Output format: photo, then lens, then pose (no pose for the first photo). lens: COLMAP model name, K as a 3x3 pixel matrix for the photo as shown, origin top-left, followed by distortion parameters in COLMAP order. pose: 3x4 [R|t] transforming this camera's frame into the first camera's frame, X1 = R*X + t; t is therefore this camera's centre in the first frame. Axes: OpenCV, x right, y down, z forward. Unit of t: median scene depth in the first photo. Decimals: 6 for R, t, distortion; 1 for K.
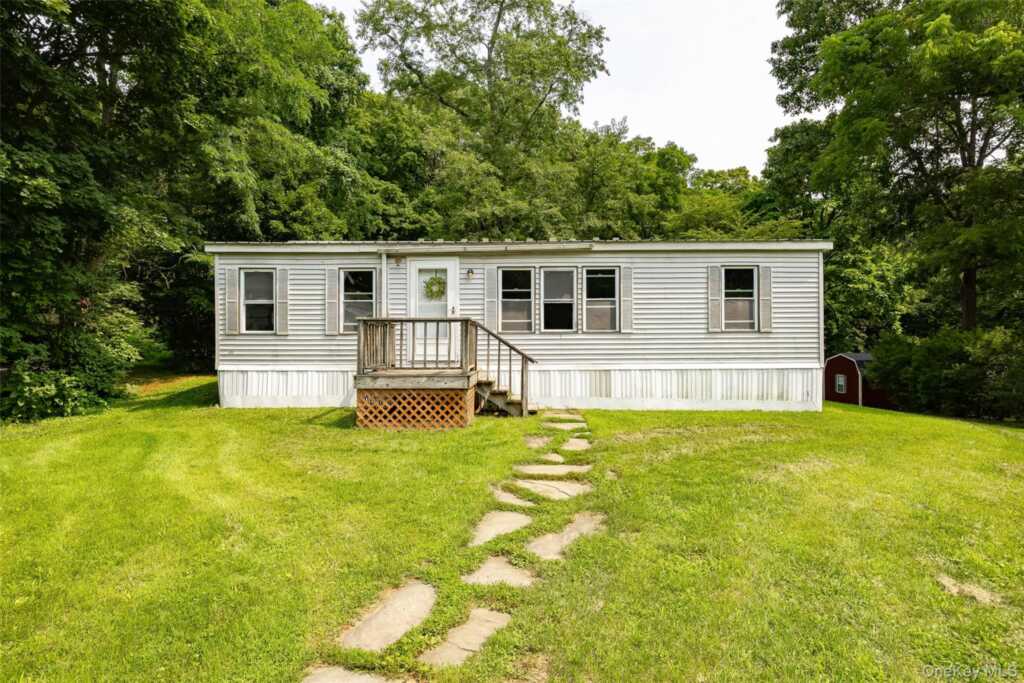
lens RADIAL K [[557.1, 0, 512.0], [0, 557.1, 341.5], [0, 0, 1]] dist [-0.005982, -0.000077]
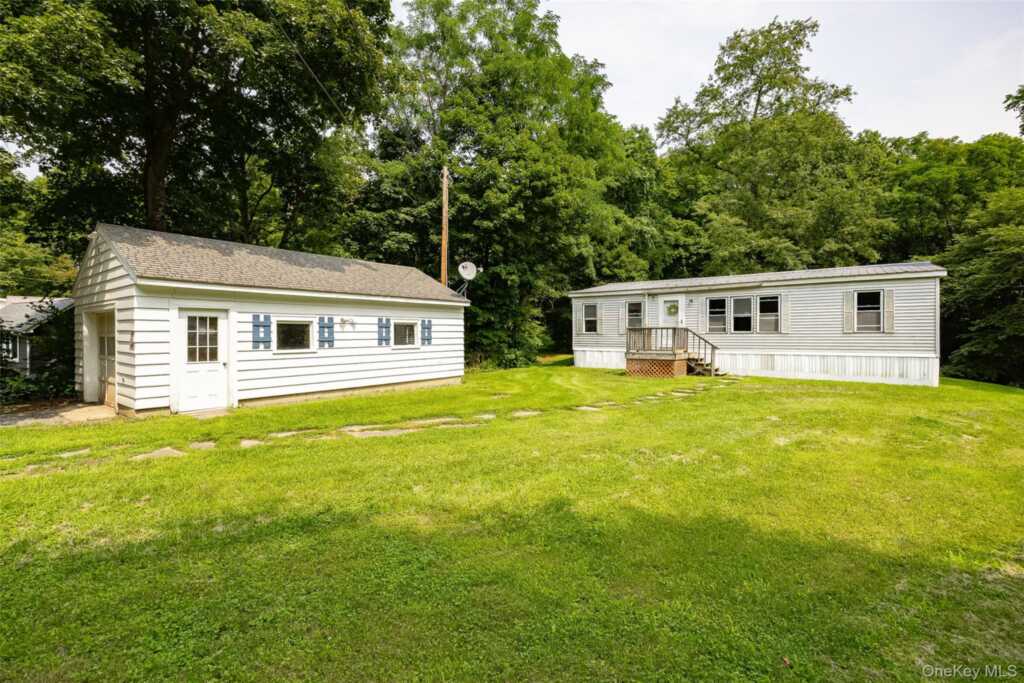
lens RADIAL K [[460.9, 0, 512.0], [0, 460.9, 341.5], [0, 0, 1]] dist [-0.014391, 0.000436]
pose [[0.805368, 0.009869, -0.592694, 0.359808], [-0.001293, 0.999888, 0.014891, -0.009650], [0.592774, -0.011226, 0.805290, -0.620547]]
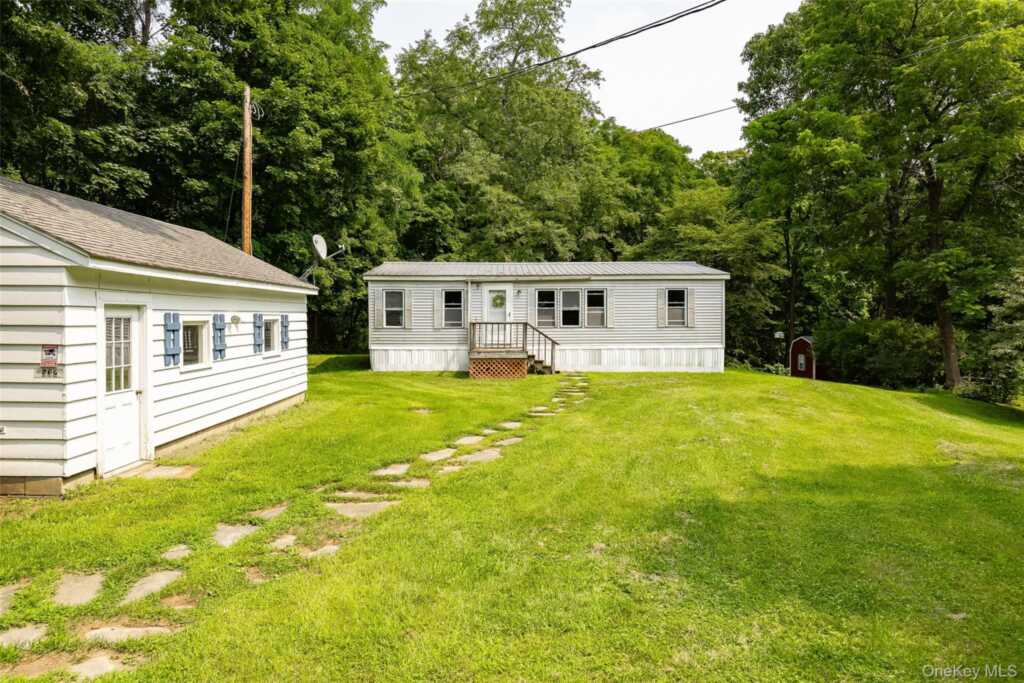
lens RADIAL K [[661.7, 0, 508.3], [0, 661.7, 335.3], [0, 0, 1]] dist [-0.000358, 0.000116]
pose [[0.999828, -0.001223, 0.018486, -0.144359], [0.000794, 0.999731, 0.023194, -0.038194], [-0.018509, -0.023175, 0.999560, -1.019710]]
